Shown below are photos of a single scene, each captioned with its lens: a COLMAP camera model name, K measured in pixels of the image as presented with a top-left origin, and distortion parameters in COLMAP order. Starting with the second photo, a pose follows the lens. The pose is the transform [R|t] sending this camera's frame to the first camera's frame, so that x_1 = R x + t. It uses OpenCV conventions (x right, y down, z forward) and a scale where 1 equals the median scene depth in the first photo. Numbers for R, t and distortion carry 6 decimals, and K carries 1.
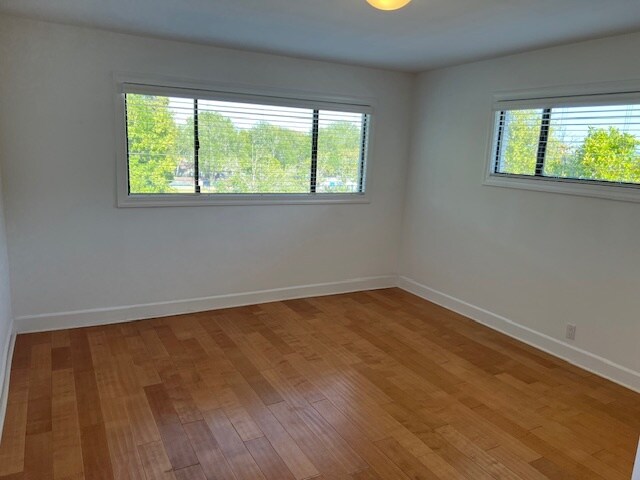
lens RADIAL K [[488.0, 0, 320.0], [0, 488.0, 240.0], [0, 0, 1]] dist [0.075754, -0.091624]
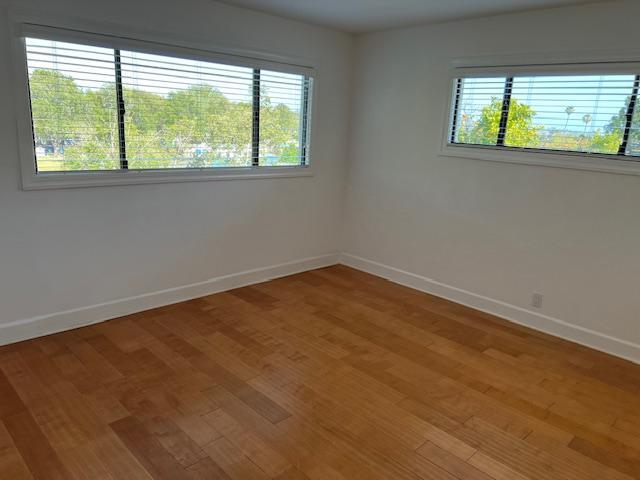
lens RADIAL K [[488.0, 0, 320.0], [0, 488.0, 240.0], [0, 0, 1]] dist [0.075754, -0.091624]
pose [[0.960798, -0.057160, 0.271294, -0.179332], [0.039039, 0.996660, 0.071734, -0.026930], [-0.274488, -0.058331, 0.959820, 0.135706]]
